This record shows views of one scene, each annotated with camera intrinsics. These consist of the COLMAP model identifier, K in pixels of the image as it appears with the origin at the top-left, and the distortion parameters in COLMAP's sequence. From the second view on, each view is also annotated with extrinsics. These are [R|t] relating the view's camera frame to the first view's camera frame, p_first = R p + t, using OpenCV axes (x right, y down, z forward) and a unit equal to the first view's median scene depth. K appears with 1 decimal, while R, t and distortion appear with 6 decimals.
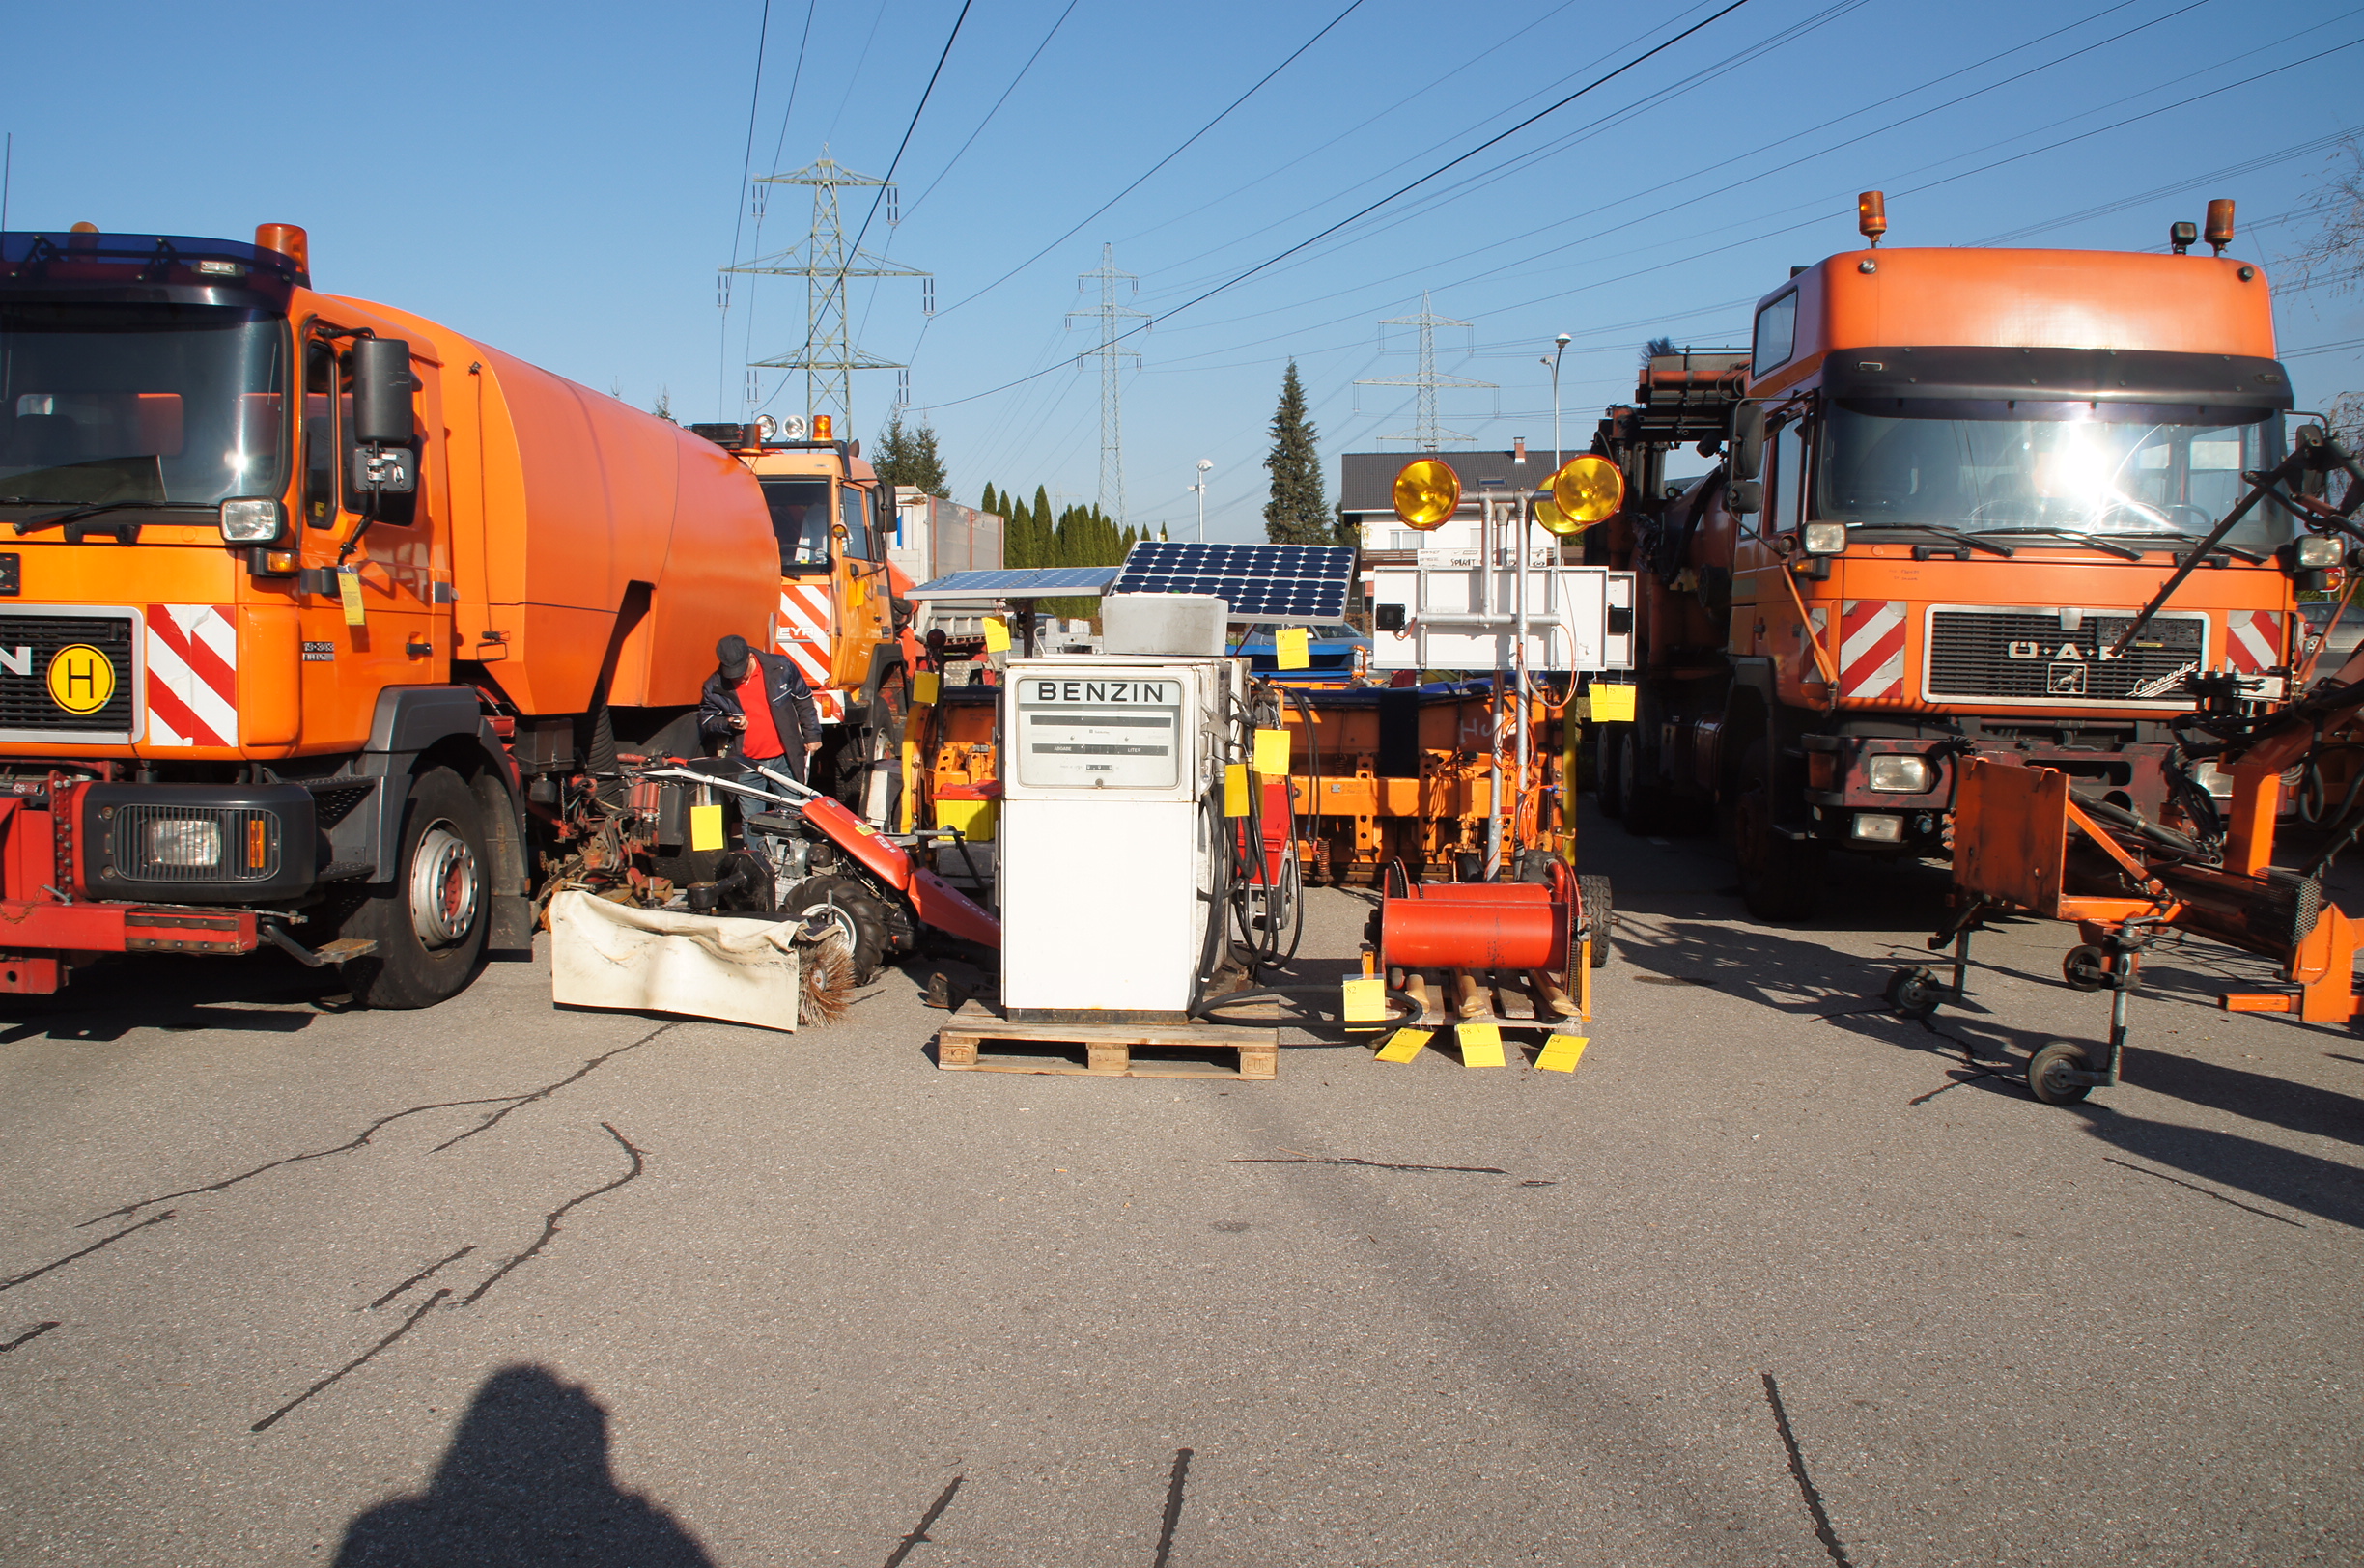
lens RADIAL K [[1899.8, 0, 1187.4], [0, 1899.8, 731.6], [0, 0, 1]] dist [-0.084192, 0.062585]
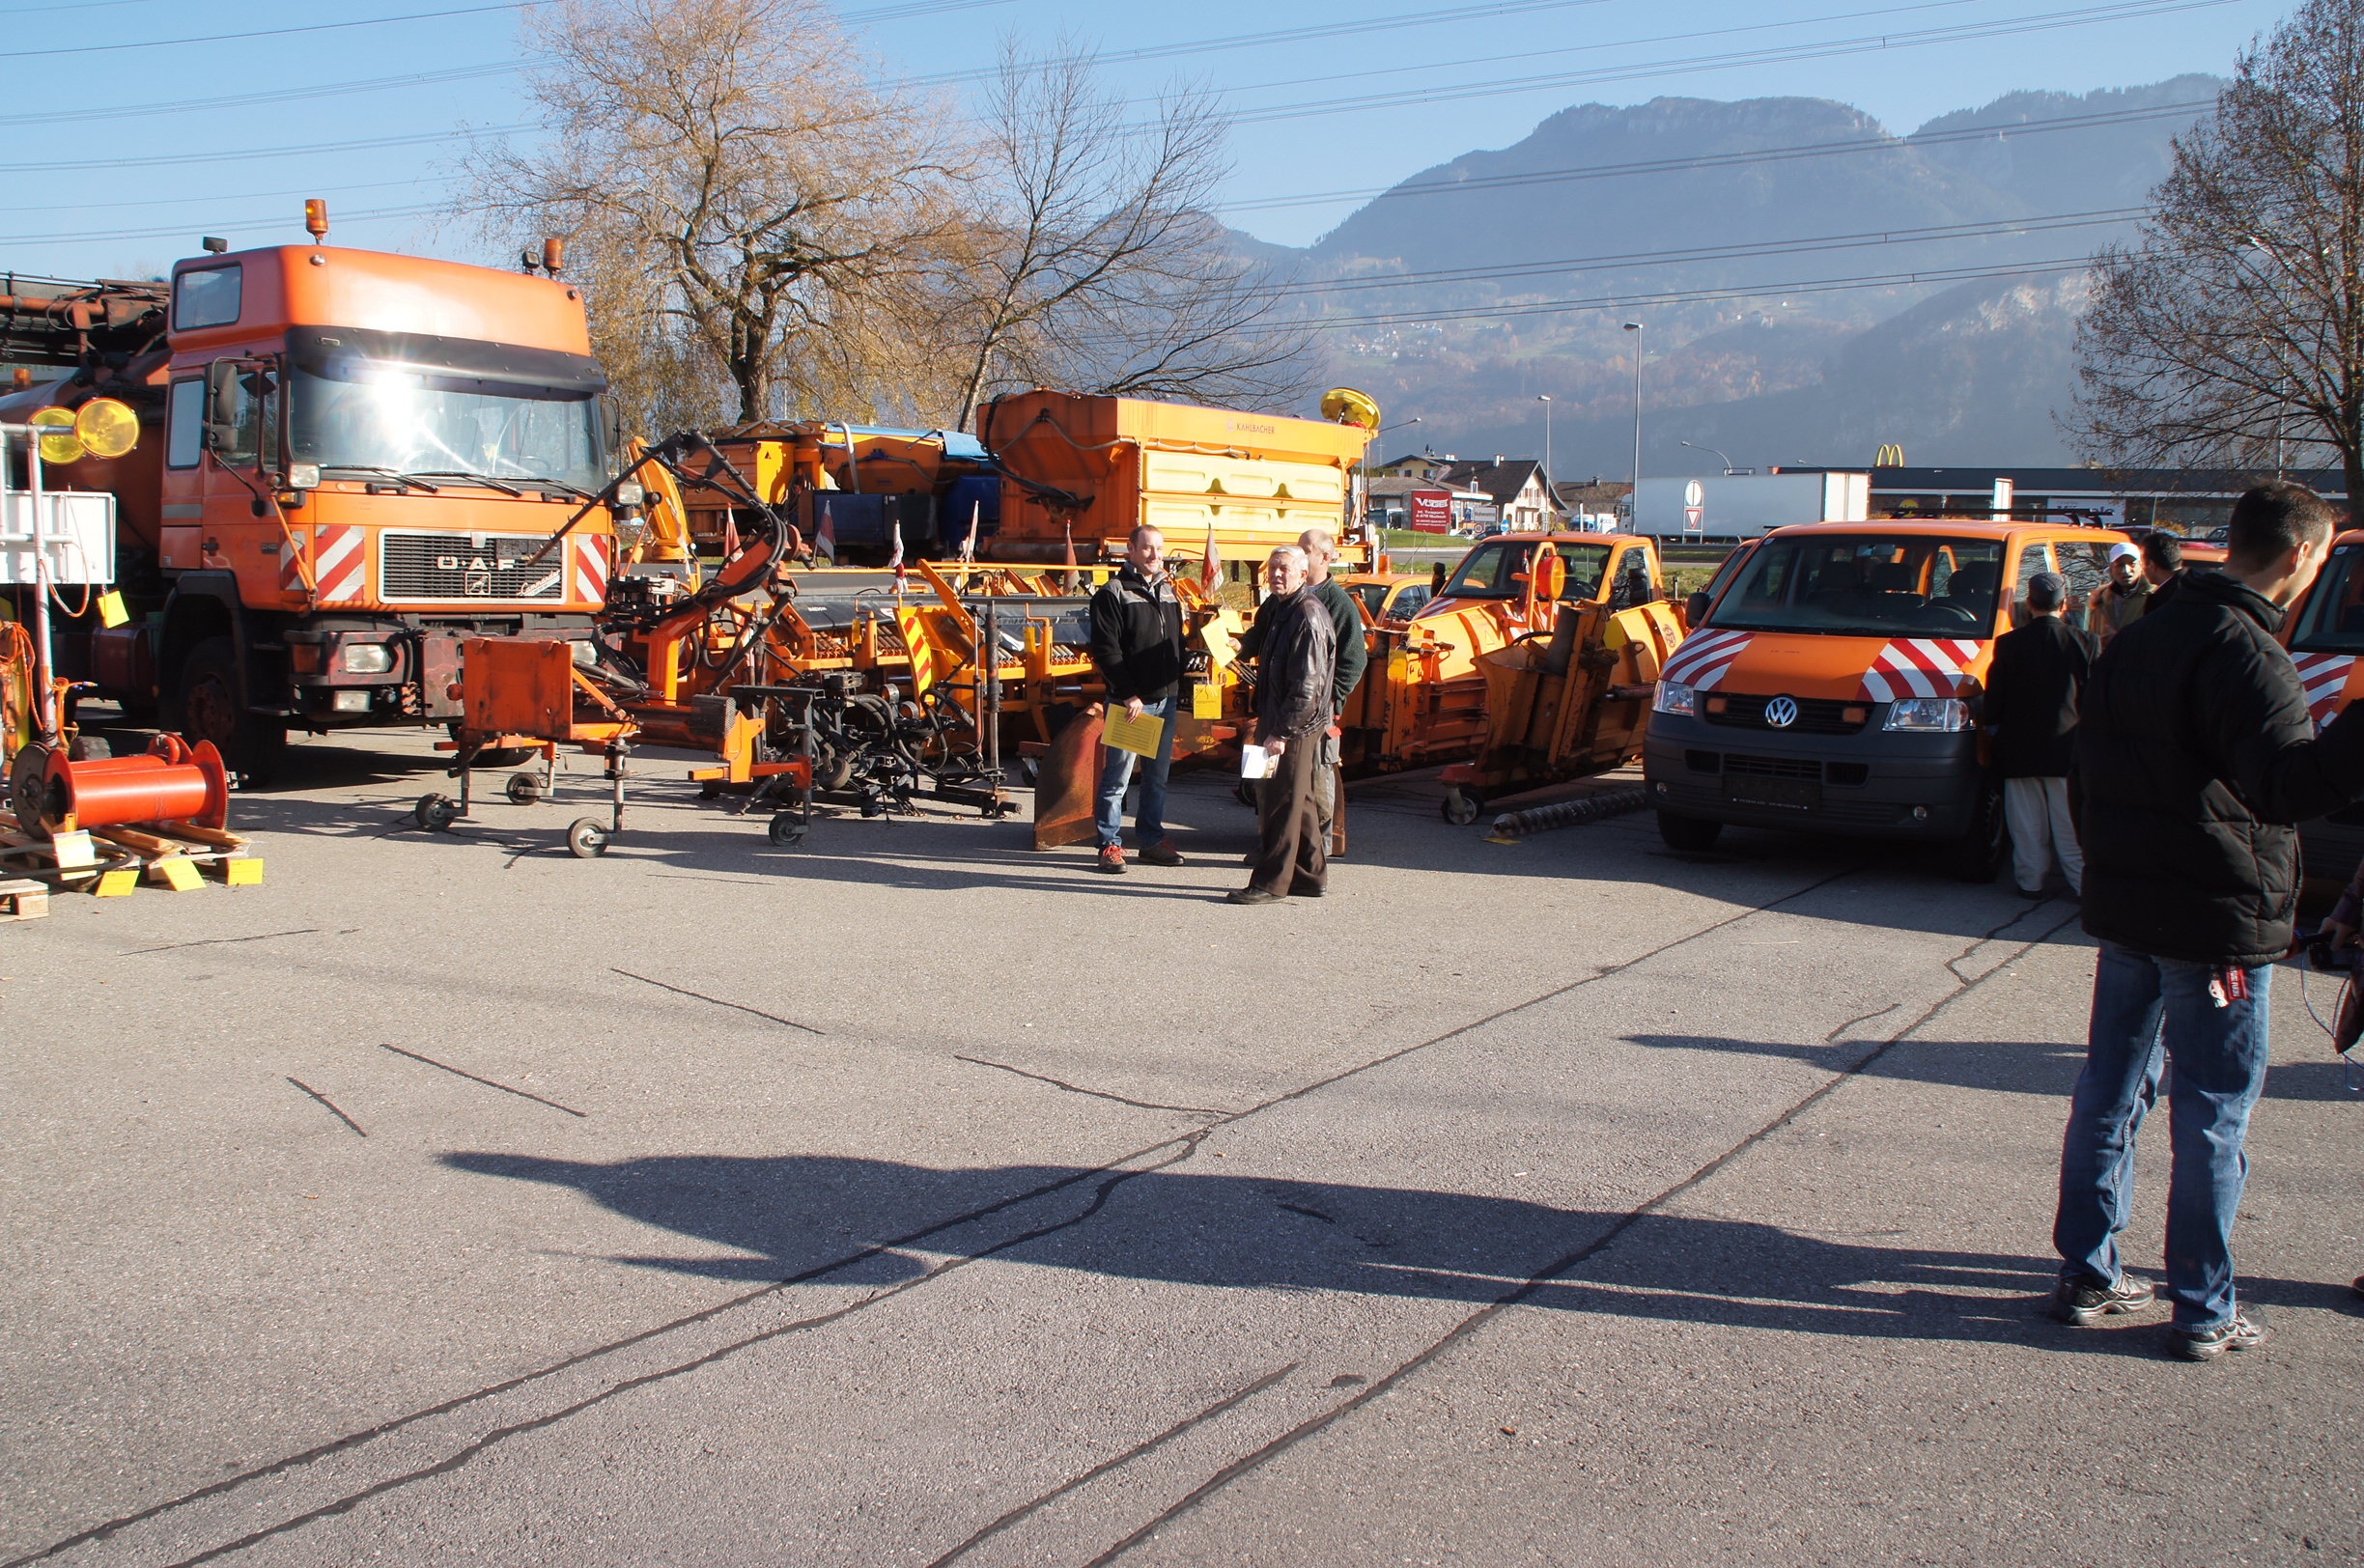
lens RADIAL K [[1878.0, 0, 1174.9], [0, 1878.0, 708.4], [0, 0, 1]] dist [-0.064690, 0.059503]
pose [[0.582042, -0.065019, 0.810555, -0.340482], [0.035273, 0.997879, 0.054716, 0.006129], [-0.812393, -0.003256, 0.583101, -0.205012]]
